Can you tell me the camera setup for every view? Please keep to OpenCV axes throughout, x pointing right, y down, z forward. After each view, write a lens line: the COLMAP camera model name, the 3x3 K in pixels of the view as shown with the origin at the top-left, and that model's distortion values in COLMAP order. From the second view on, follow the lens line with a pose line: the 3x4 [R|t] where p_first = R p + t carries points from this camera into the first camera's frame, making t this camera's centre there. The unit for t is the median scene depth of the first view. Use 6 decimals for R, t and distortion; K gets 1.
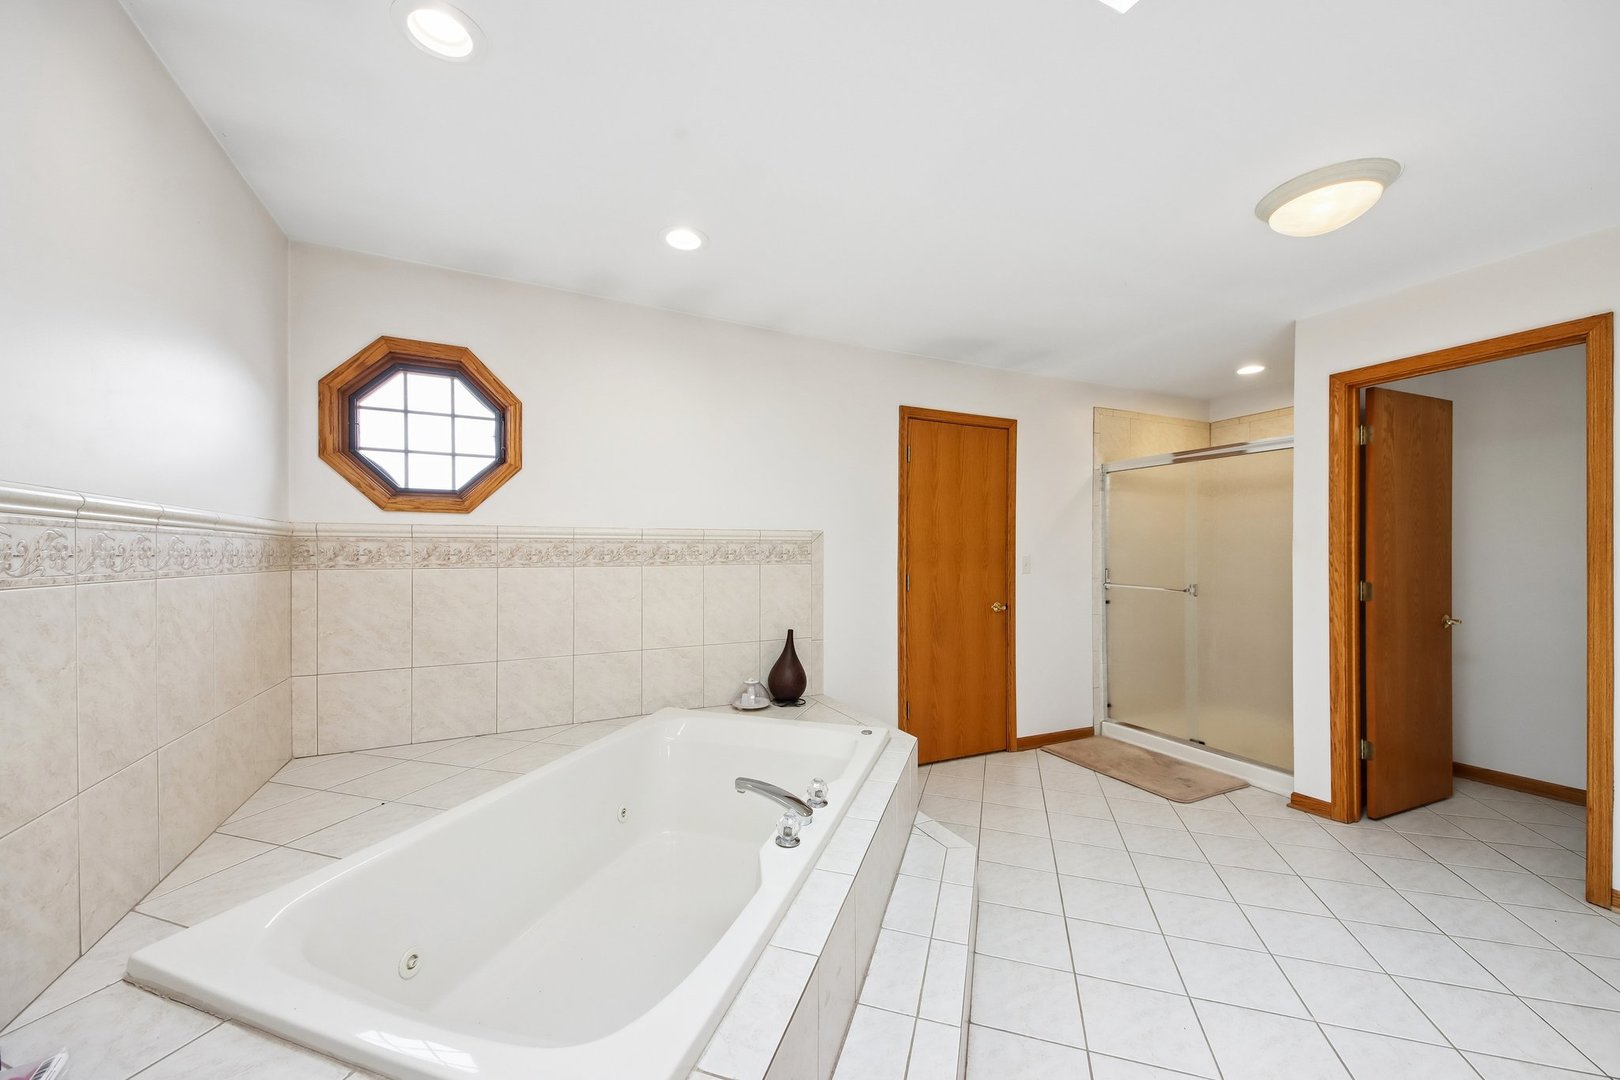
lens RADIAL K [[611.0, 0, 810.0], [0, 611.0, 540.0], [0, 0, 1]] dist [-0.000465, -0.000031]
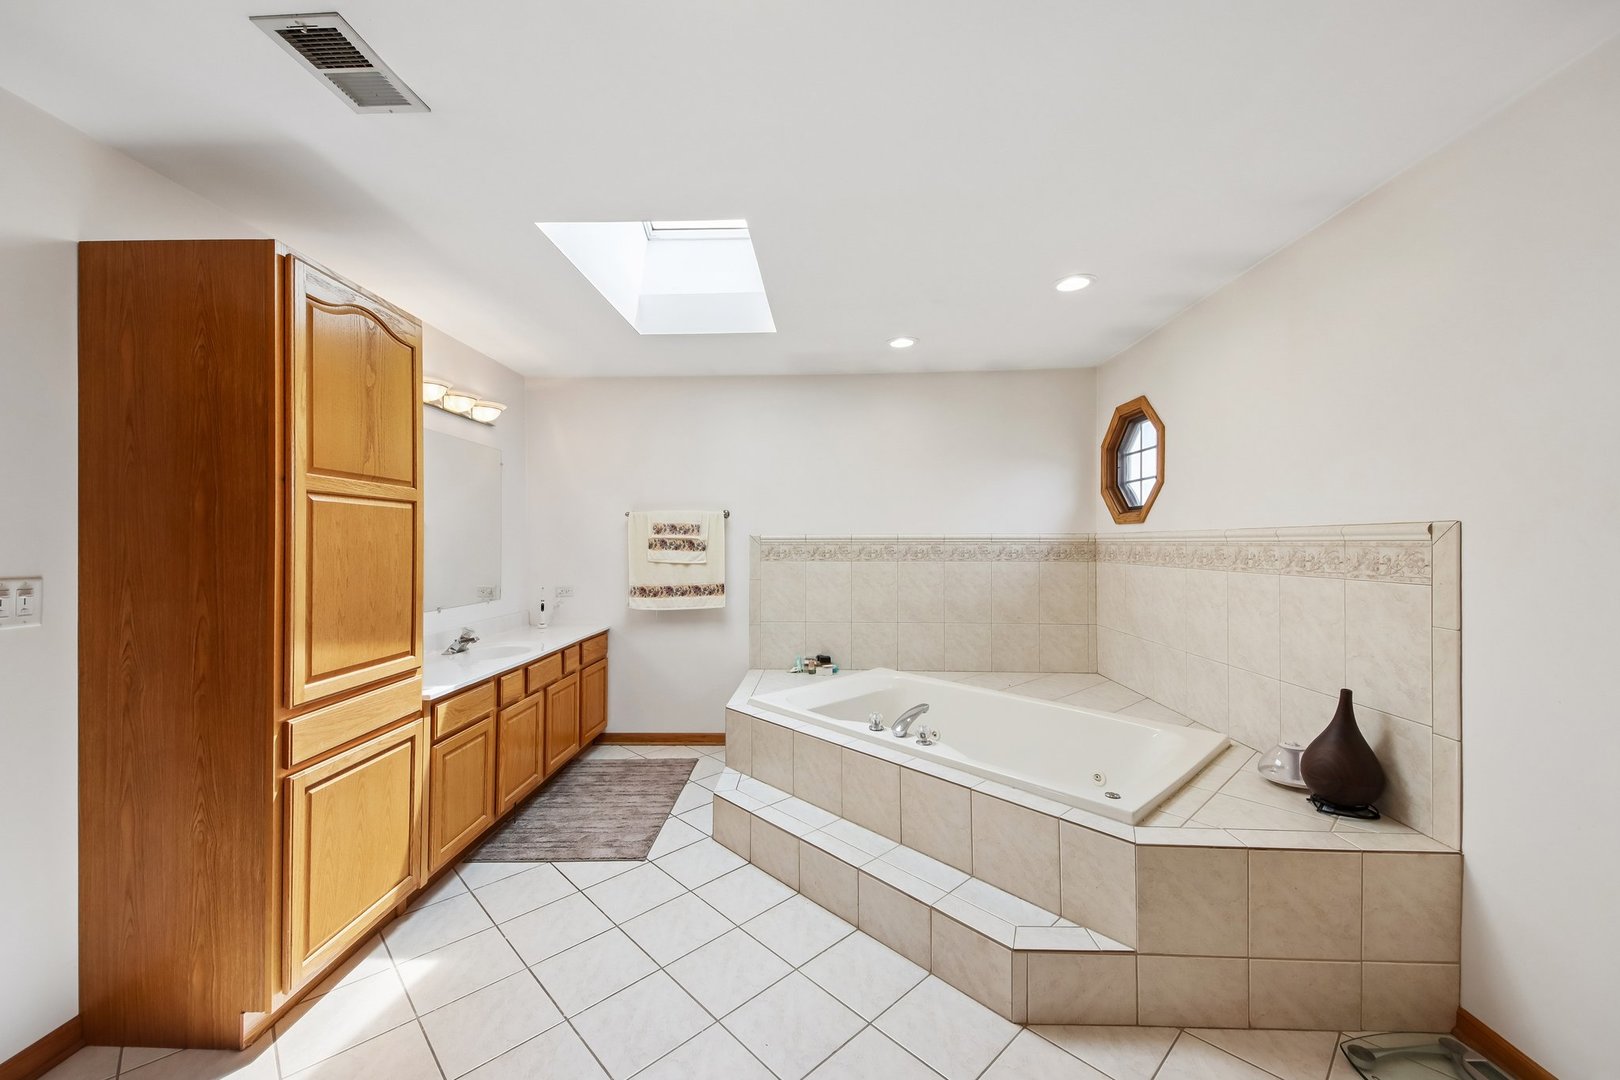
lens RADIAL K [[611.0, 0, 810.0], [0, 611.0, 540.0], [0, 0, 1]] dist [-0.000465, -0.000031]
pose [[-0.473272, -0.011916, -0.880836, 0.797395], [0.000090, 0.999908, -0.013575, 0.008489], [0.880916, -0.006504, -0.473227, 0.868870]]
